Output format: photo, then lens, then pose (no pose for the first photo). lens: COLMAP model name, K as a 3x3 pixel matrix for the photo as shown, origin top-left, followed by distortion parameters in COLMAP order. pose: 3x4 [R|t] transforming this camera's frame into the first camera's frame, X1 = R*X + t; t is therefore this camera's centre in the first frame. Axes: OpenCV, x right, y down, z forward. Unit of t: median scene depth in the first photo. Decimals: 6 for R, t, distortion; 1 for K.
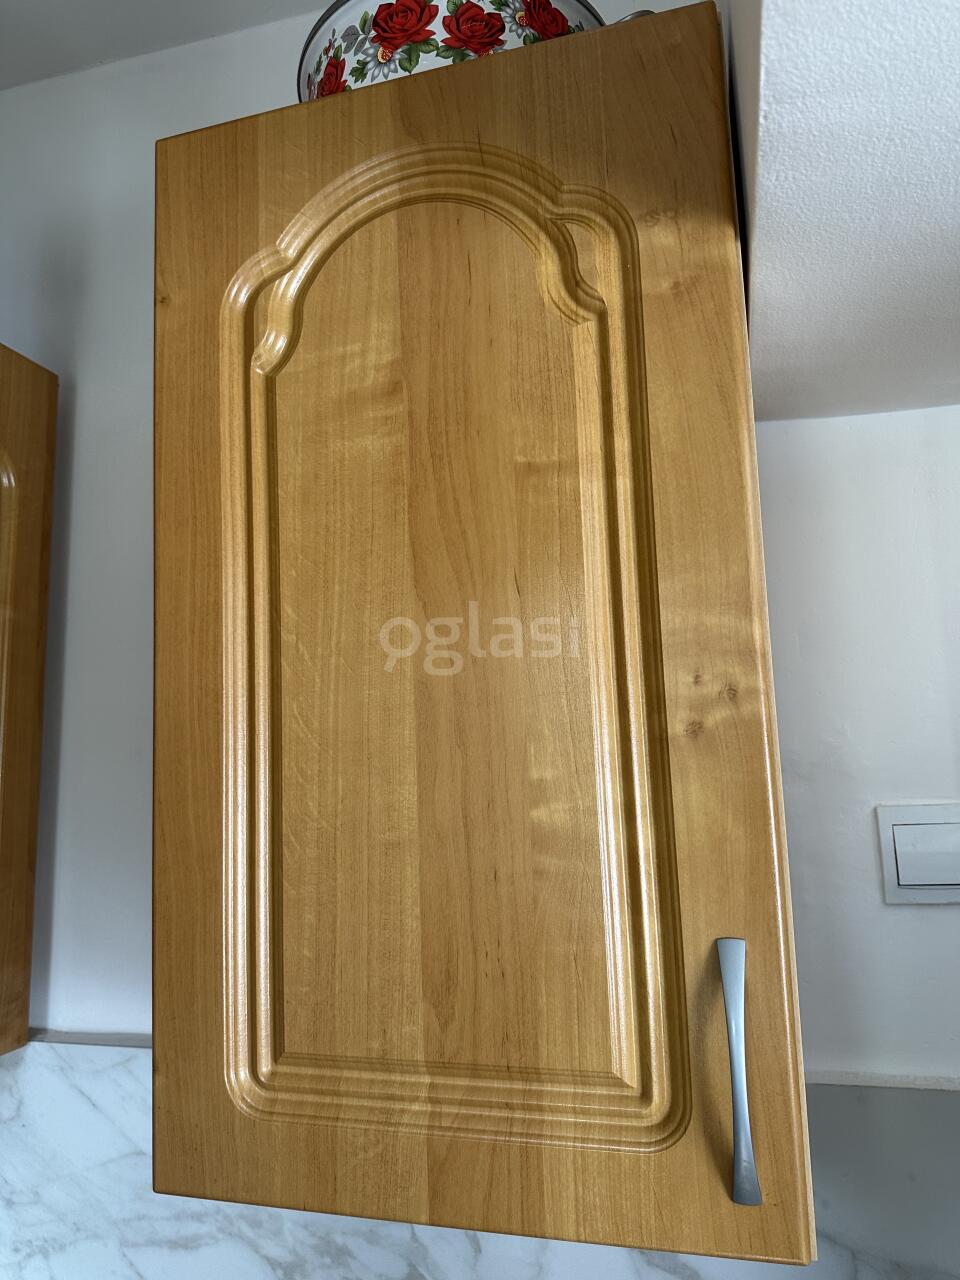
lens RADIAL K [[908.7, 0, 478.6], [0, 908.7, 638.5], [0, 0, 1]] dist [0.010461, -0.019464]
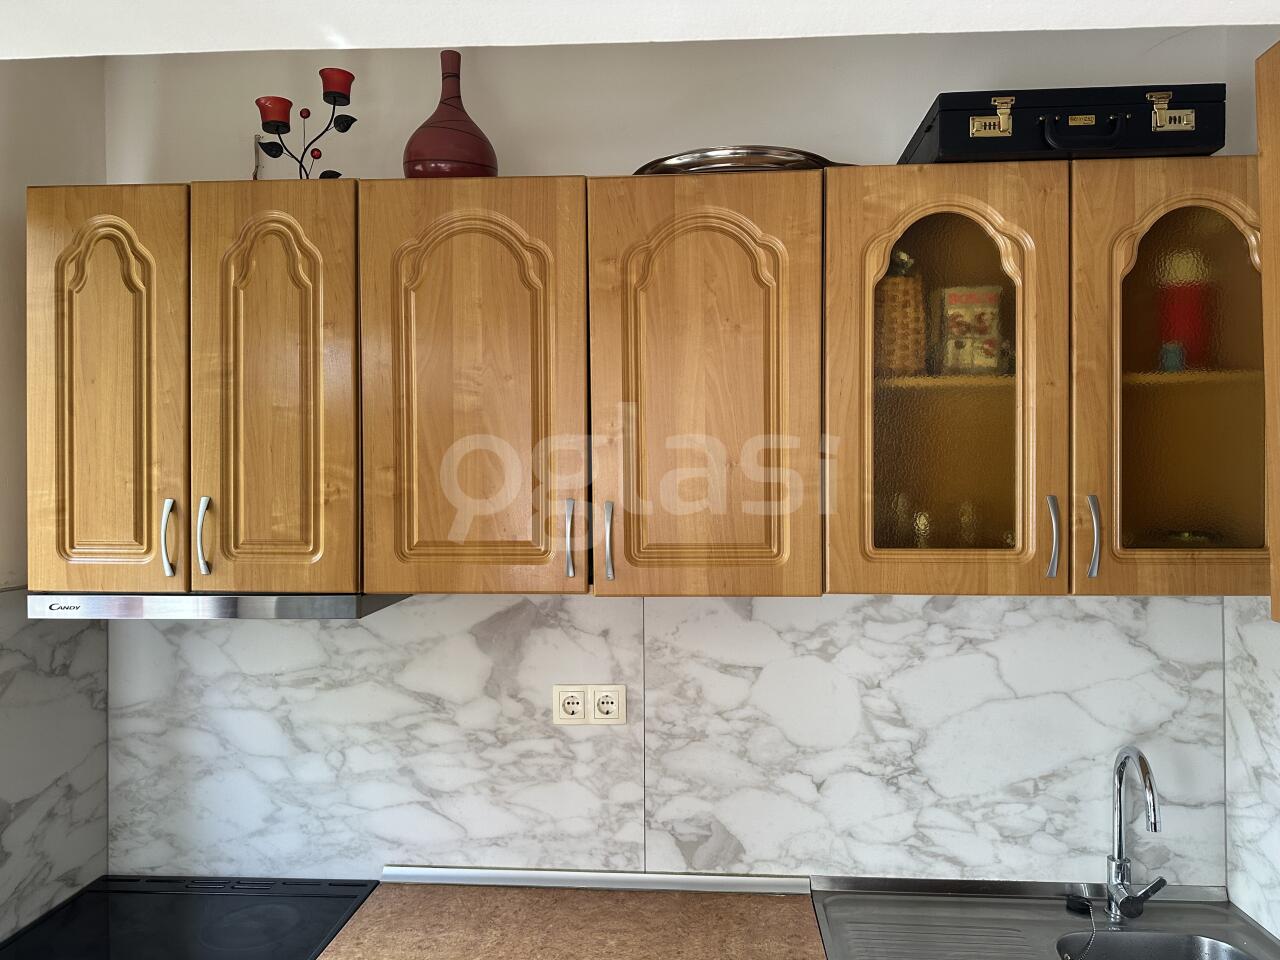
lens RADIAL K [[908.7, 0, 646.6], [0, 908.7, 486.4], [0, 0, 1]] dist [0.010461, -0.019464]
pose [[0.951748, 0.046255, 0.303374, 0.307855], [-0.076908, 0.992979, 0.089878, -0.293996], [-0.297086, -0.108873, 0.948623, -2.114436]]
